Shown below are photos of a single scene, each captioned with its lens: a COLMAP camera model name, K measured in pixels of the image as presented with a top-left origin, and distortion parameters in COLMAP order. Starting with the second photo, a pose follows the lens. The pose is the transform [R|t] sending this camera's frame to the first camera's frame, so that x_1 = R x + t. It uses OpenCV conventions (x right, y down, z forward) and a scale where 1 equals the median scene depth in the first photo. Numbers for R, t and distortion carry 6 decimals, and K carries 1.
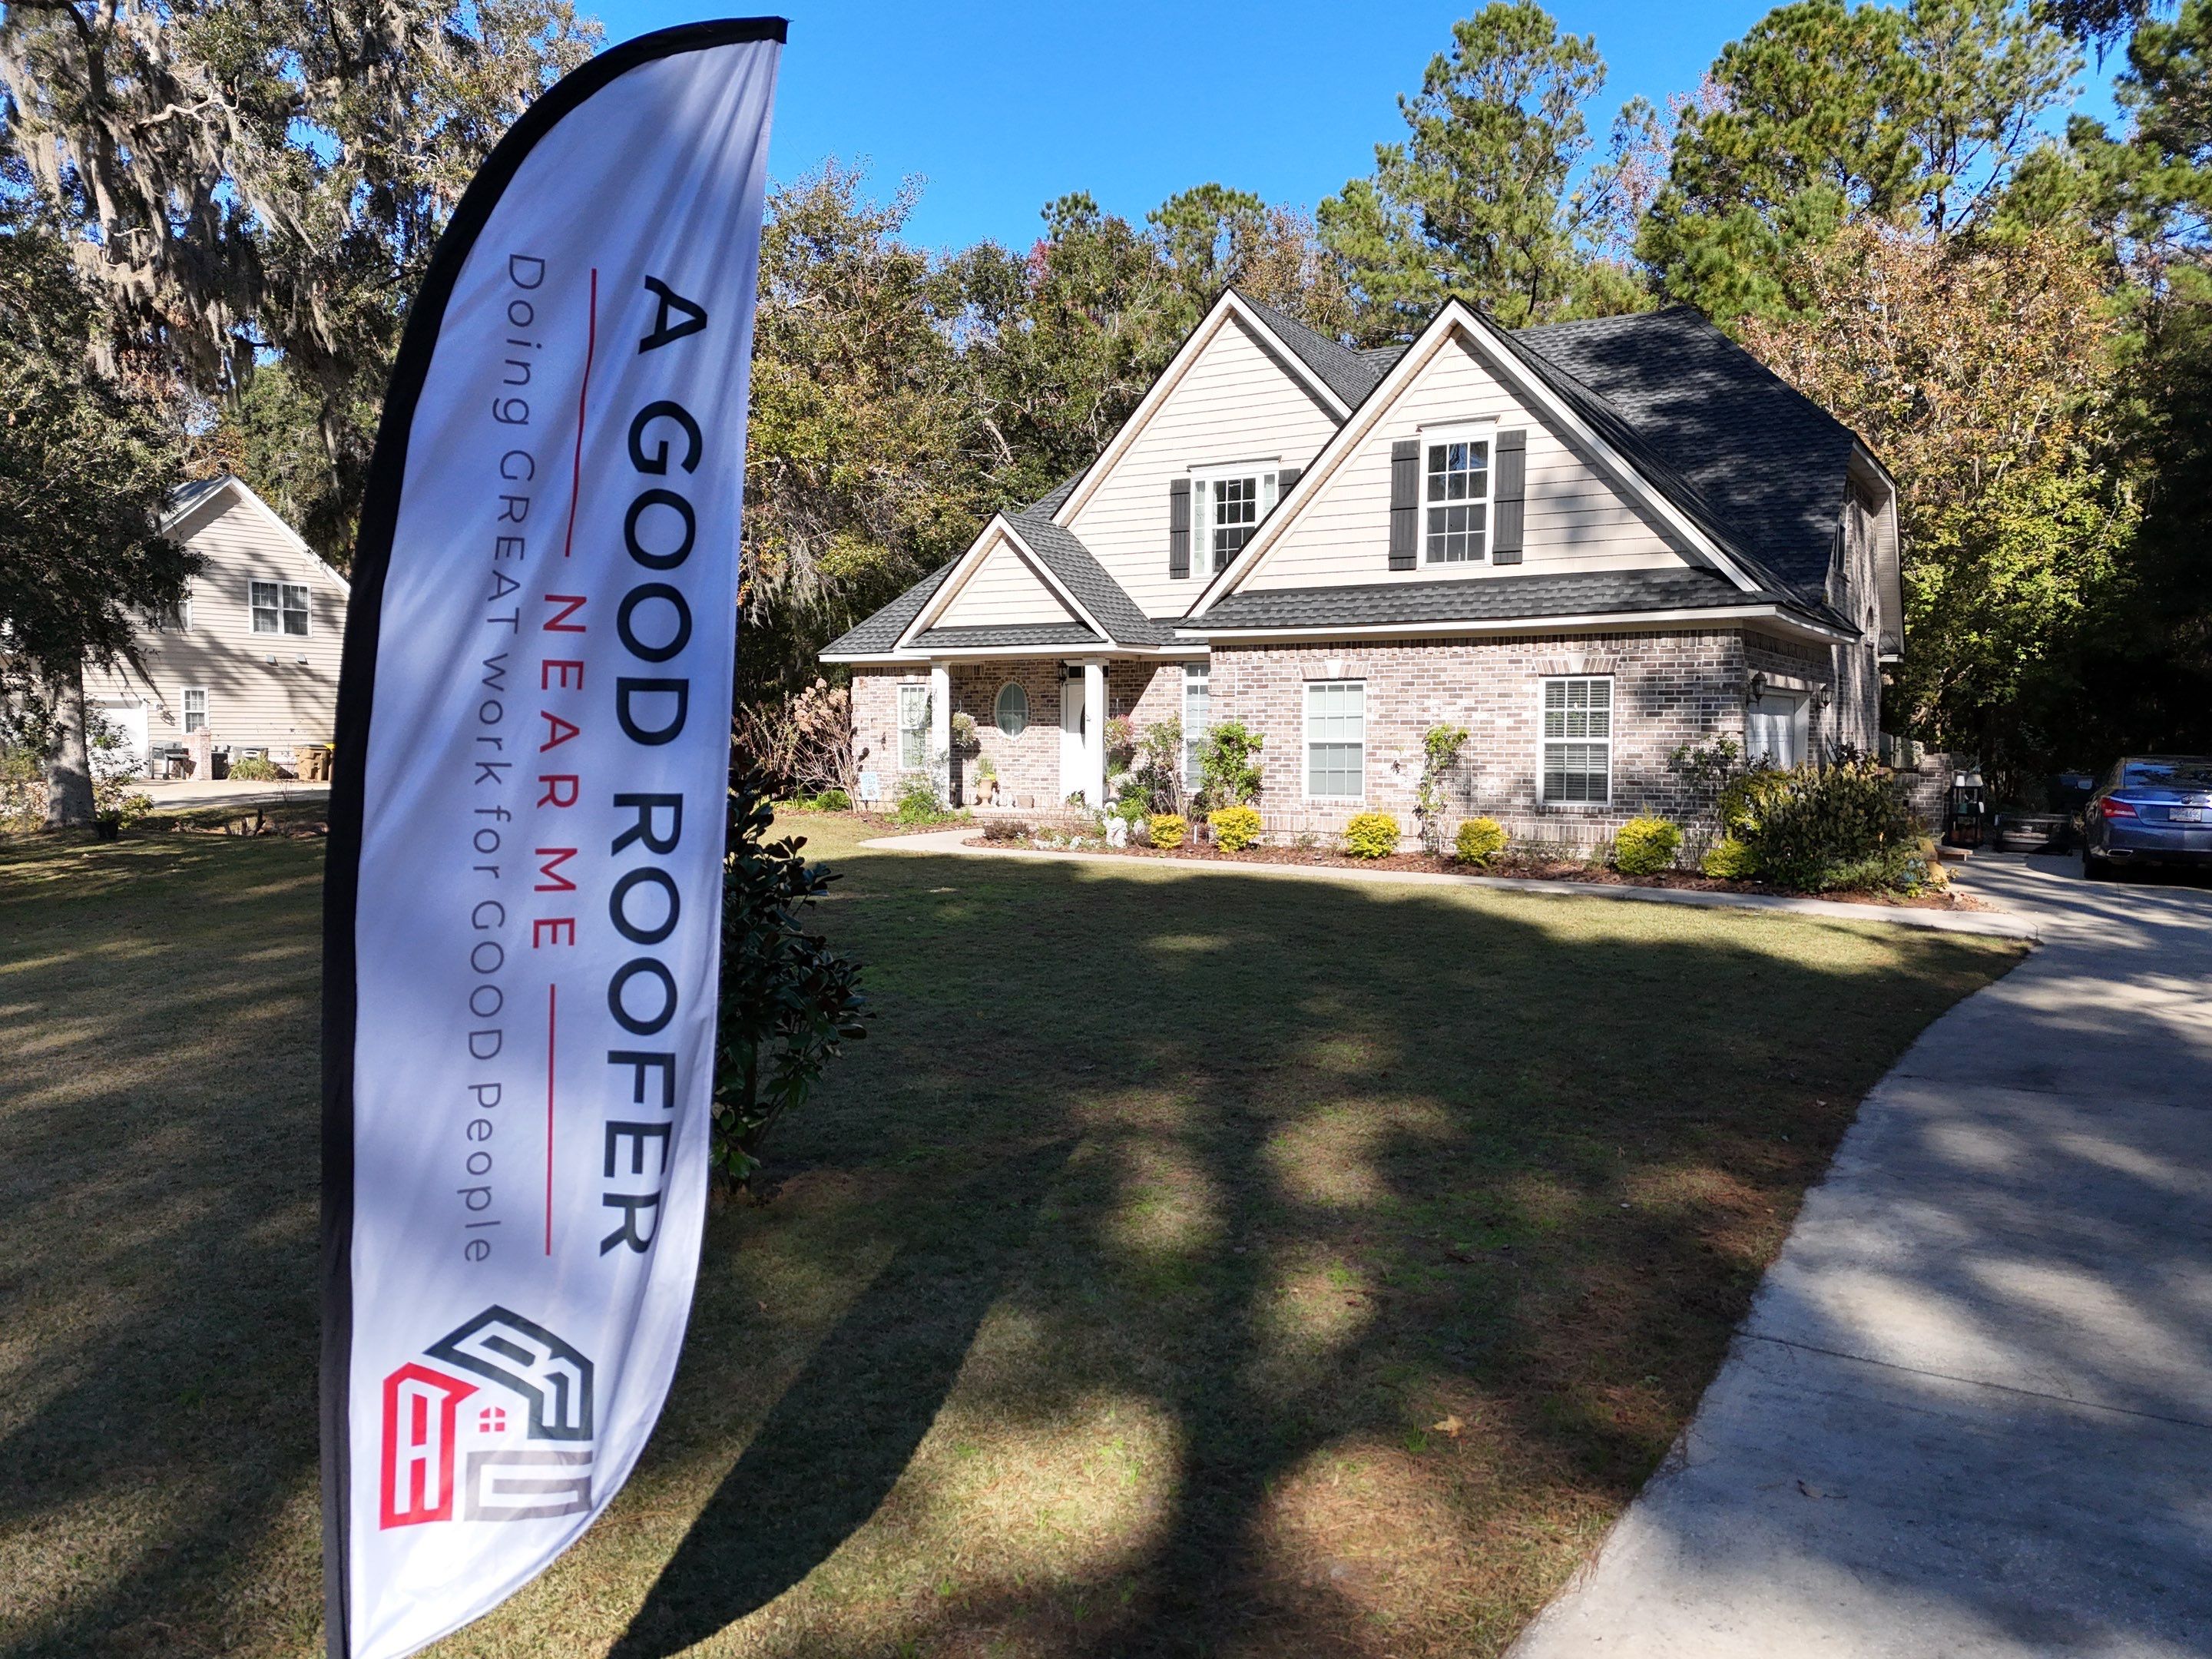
lens RADIAL K [[1604.0, 0, 1106.0], [0, 1604.0, 829.5], [0, 0, 1]] dist [0.085823, -0.054228]
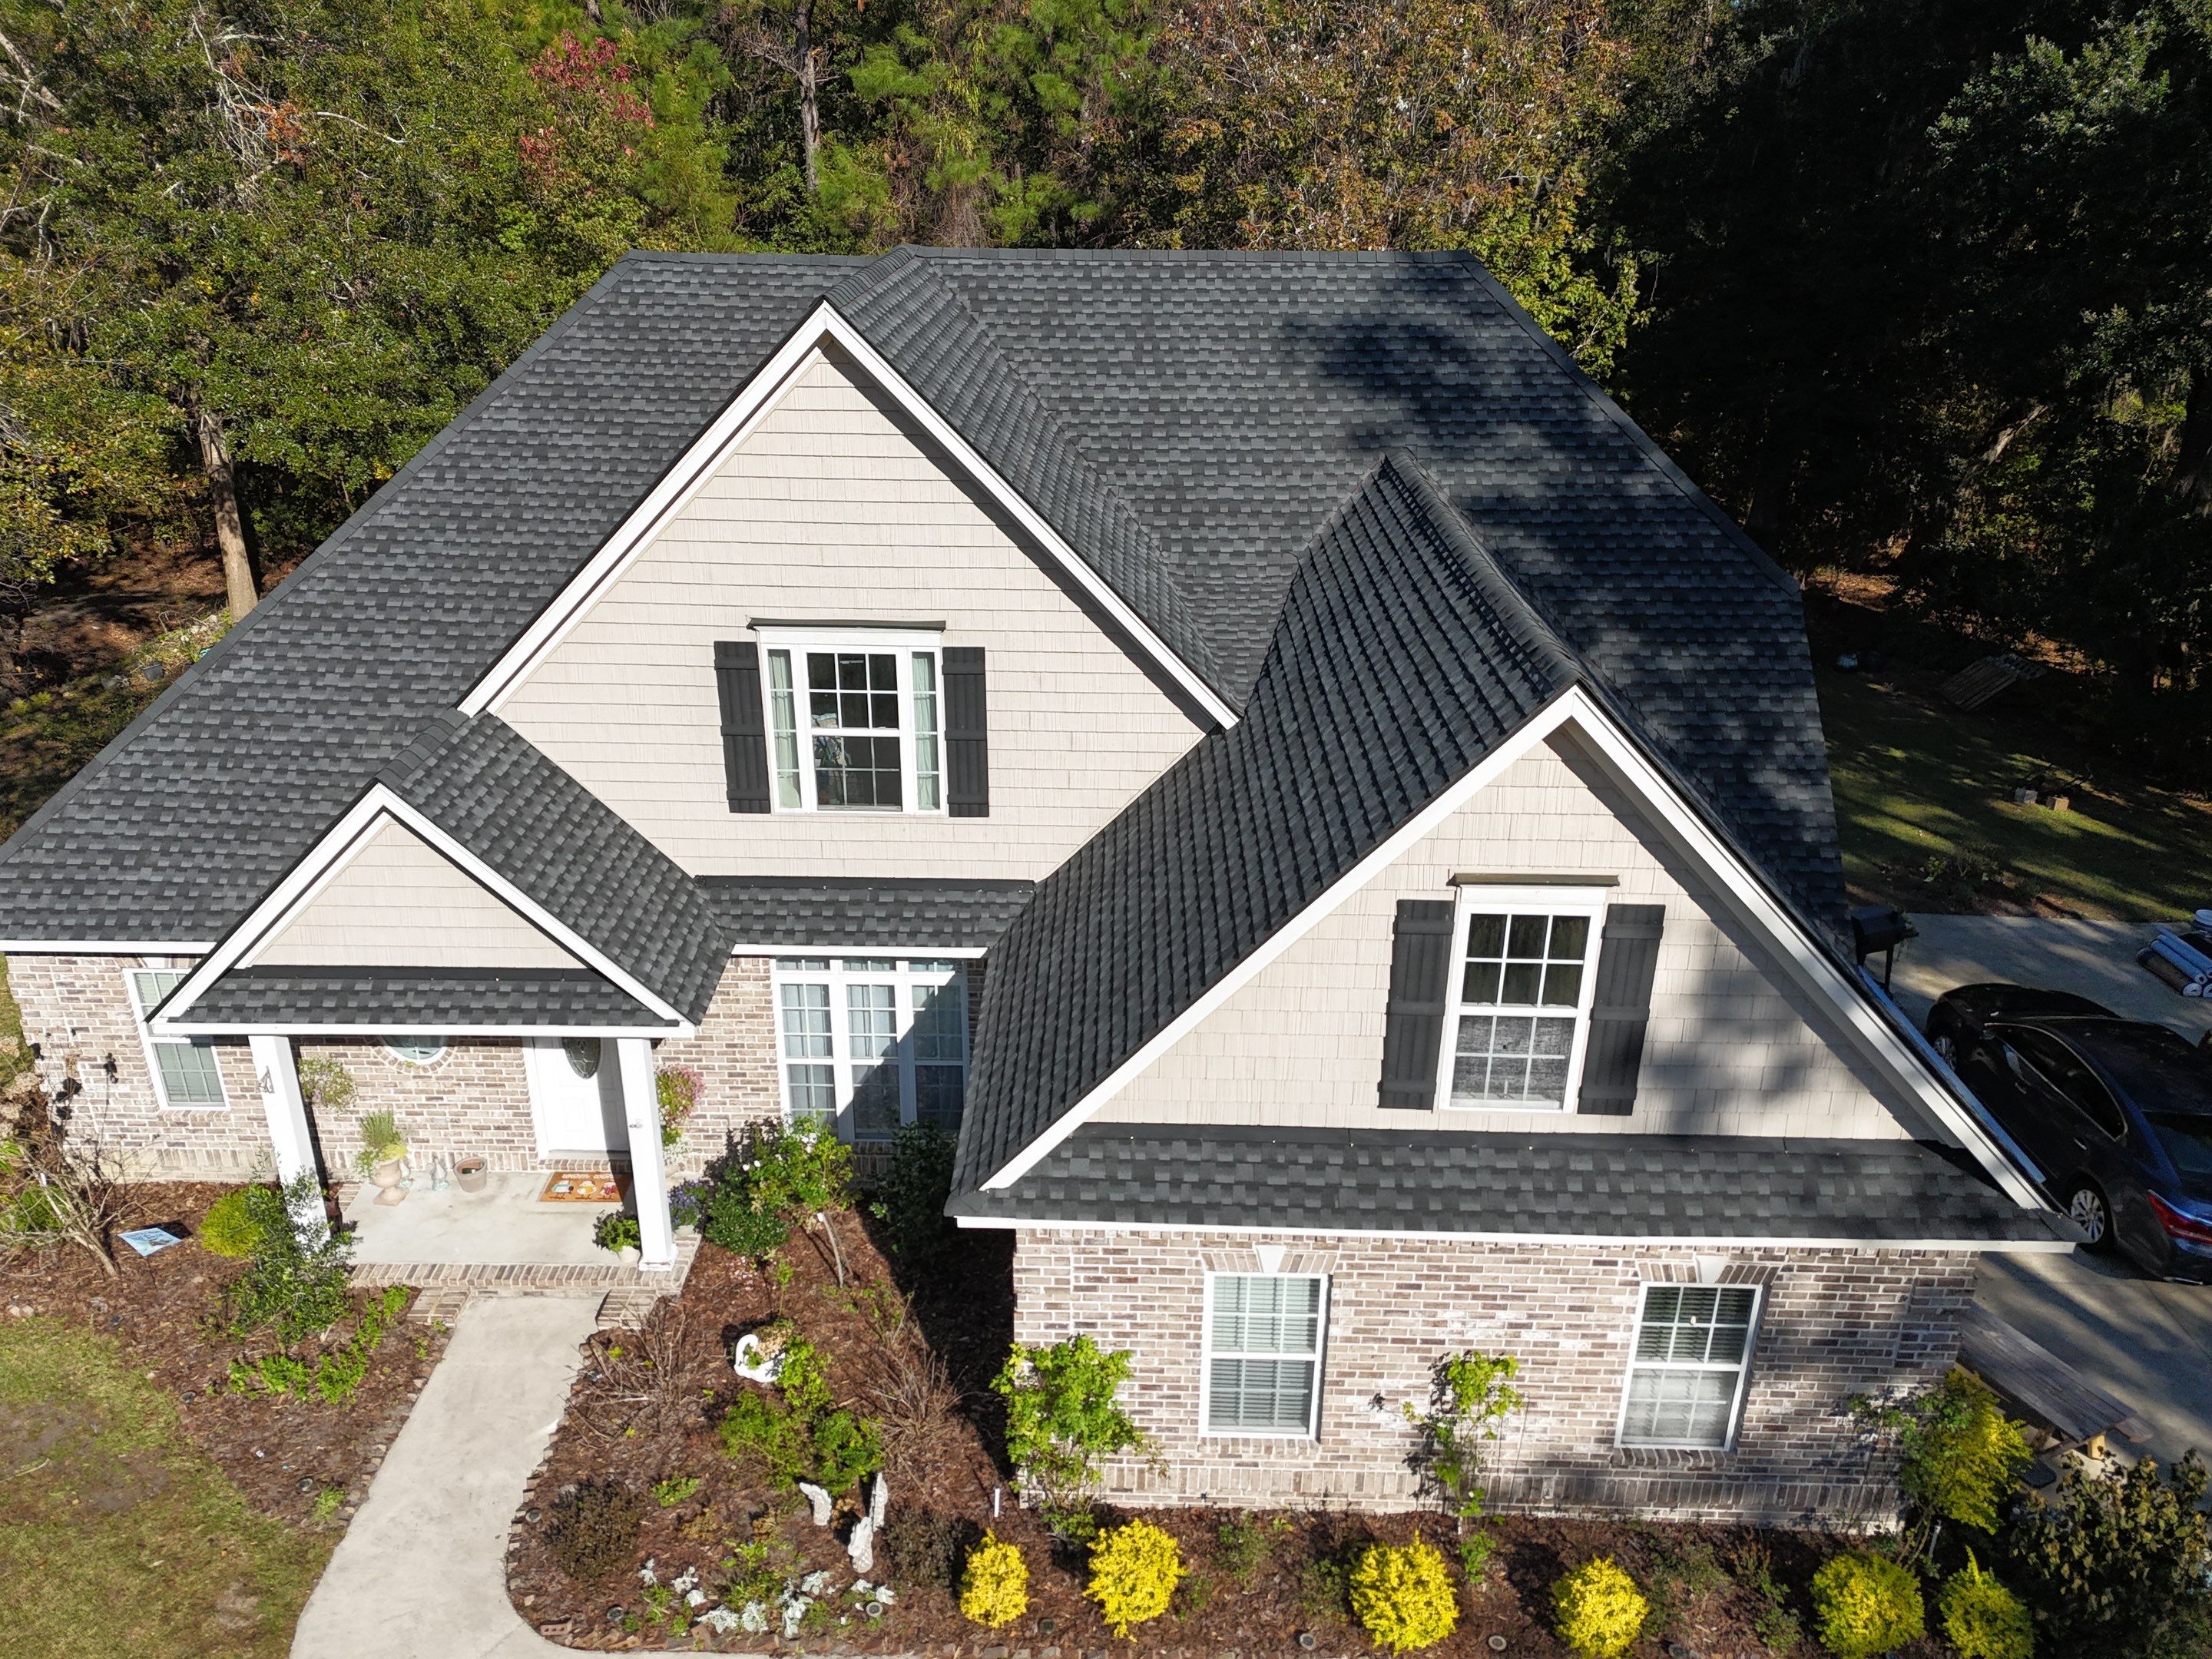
lens RADIAL K [[1604.0, 0, 1106.0], [0, 1604.0, 829.5], [0, 0, 1]] dist [0.085823, -0.054228]
pose [[0.862182, -0.198750, 0.465983, -0.129085], [0.022105, 0.933711, 0.357343, -0.418545], [-0.506116, -0.297794, 0.809423, 0.601023]]
